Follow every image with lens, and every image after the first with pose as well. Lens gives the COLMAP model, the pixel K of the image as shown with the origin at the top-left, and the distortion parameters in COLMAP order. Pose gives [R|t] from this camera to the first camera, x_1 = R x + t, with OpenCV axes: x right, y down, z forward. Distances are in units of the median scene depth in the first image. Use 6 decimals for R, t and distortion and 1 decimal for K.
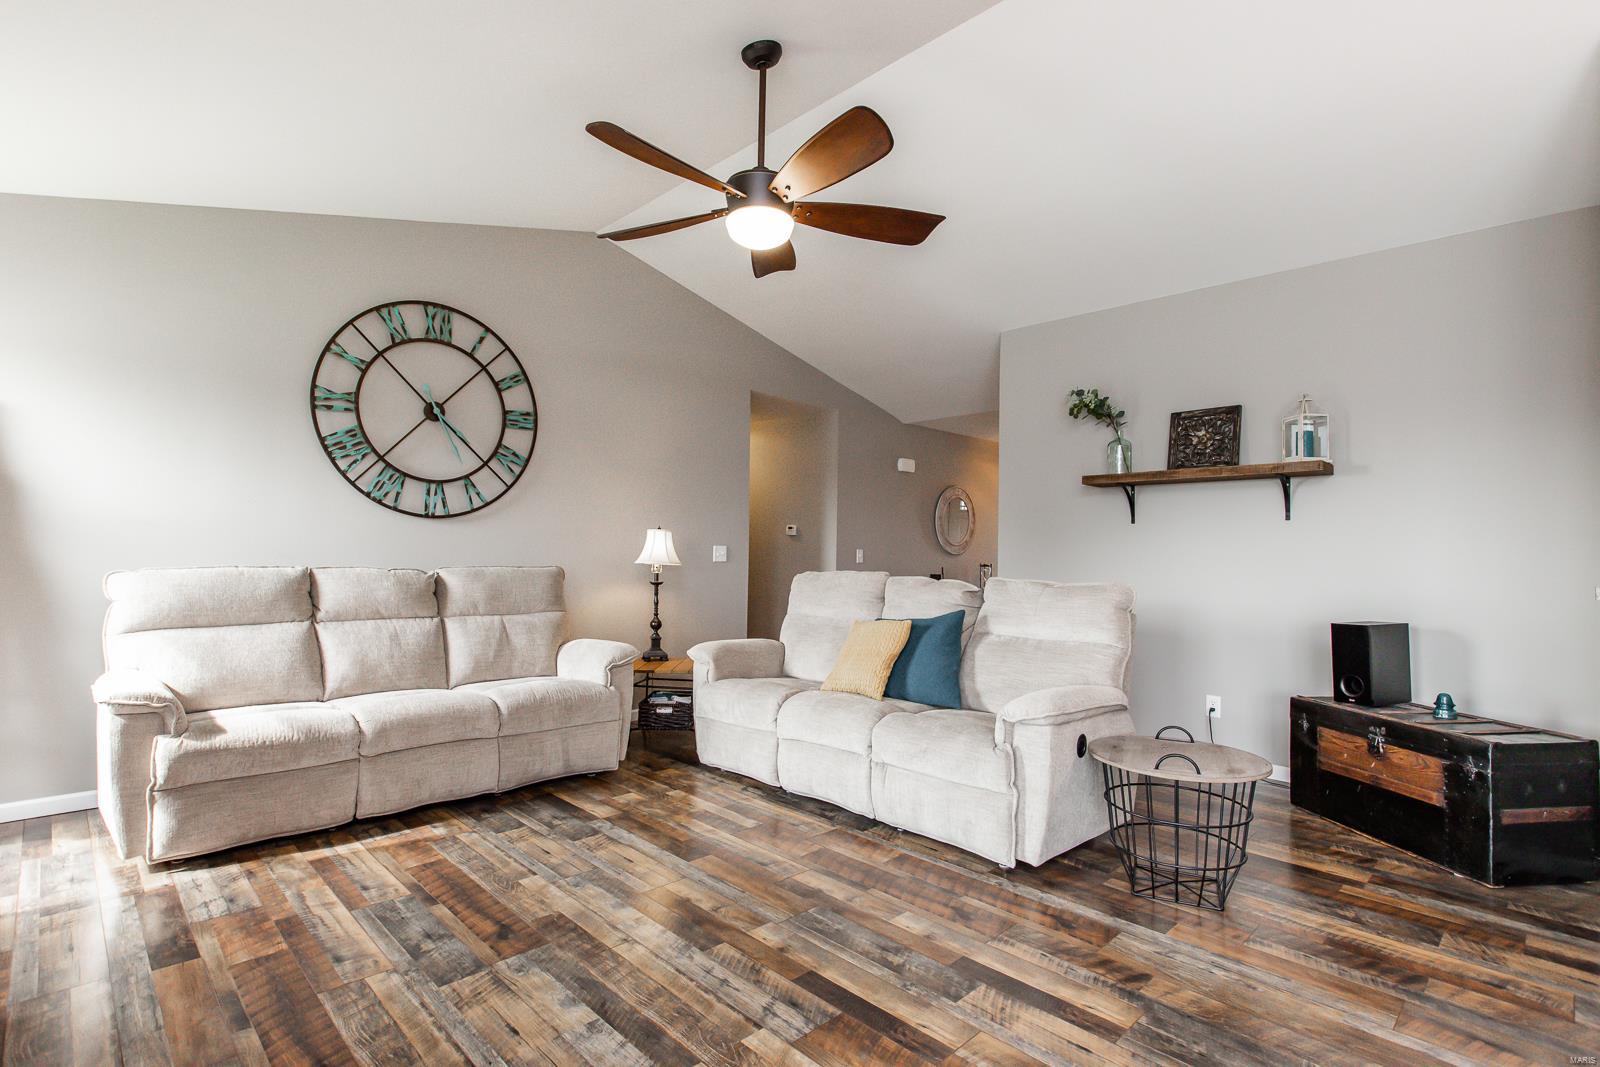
lens RADIAL K [[761.7, 0, 784.6], [0, 761.7, 524.2], [0, 0, 1]] dist [-0.003727, -0.000192]
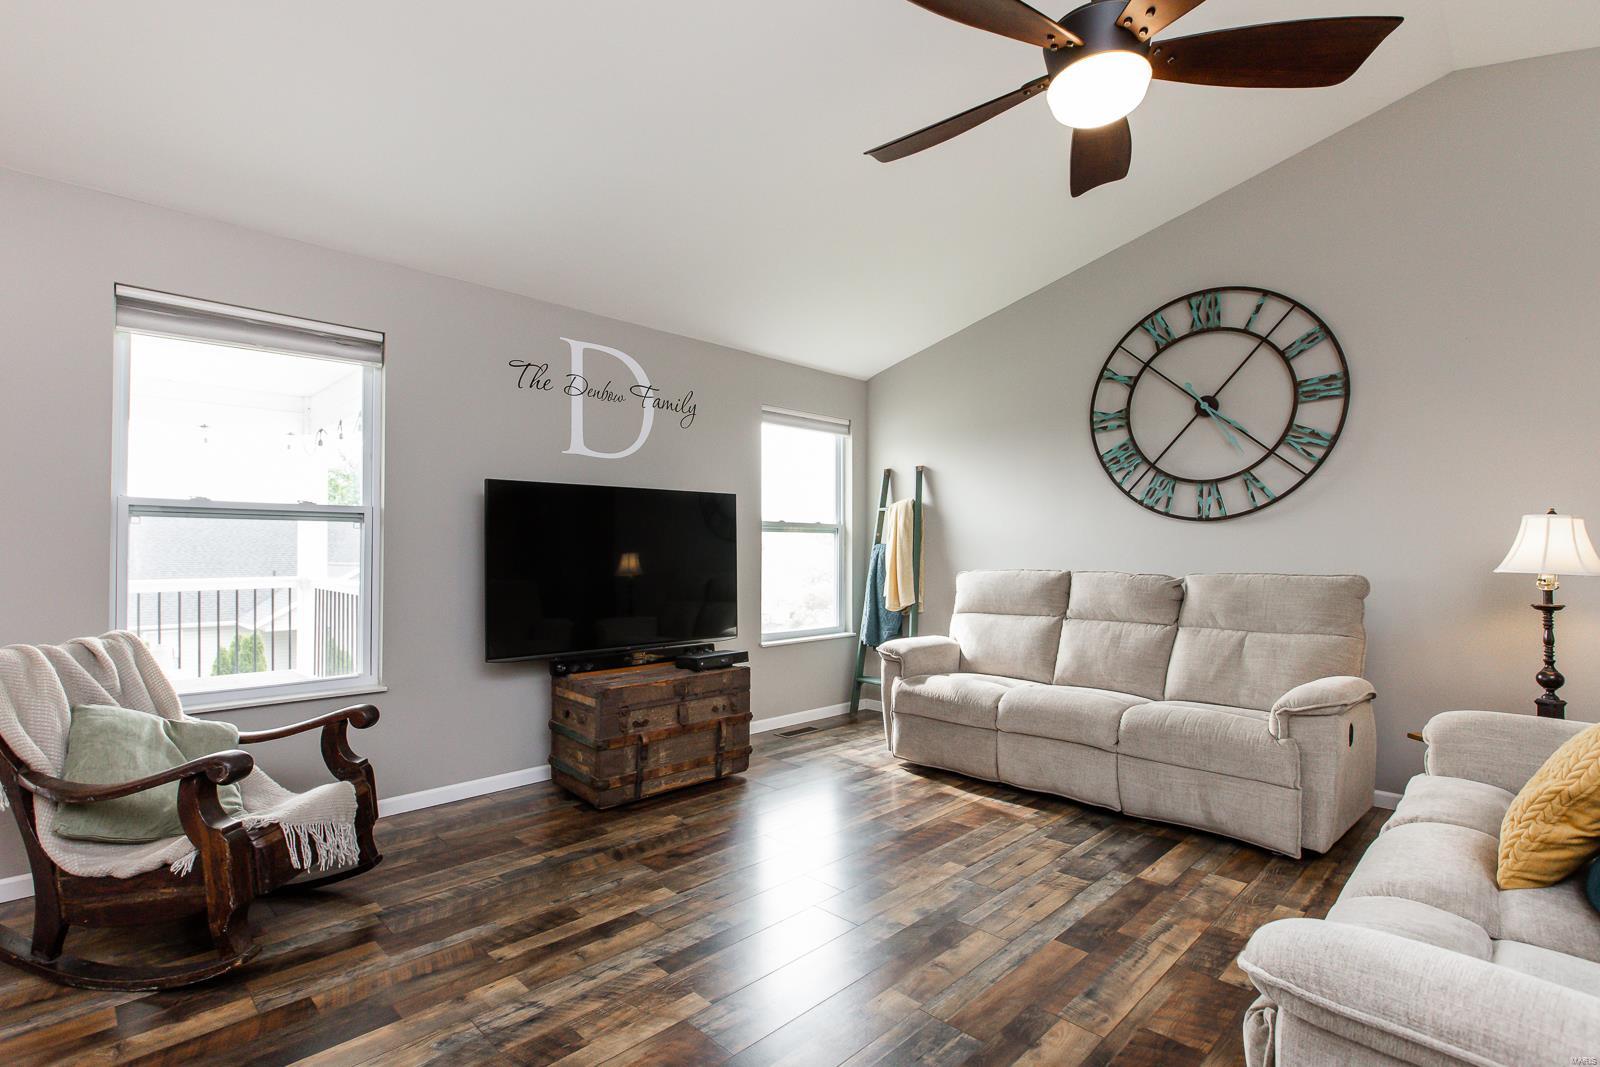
lens RADIAL K [[754.0, 0, 799.9], [0, 754.0, 529.3], [0, 0, 1]] dist [-0.001012, -0.000346]
pose [[0.021964, -0.047501, -0.998630, 0.471171], [0.036843, 0.998231, -0.046672, 0.028280], [0.999080, -0.035768, 0.023676, 0.505977]]
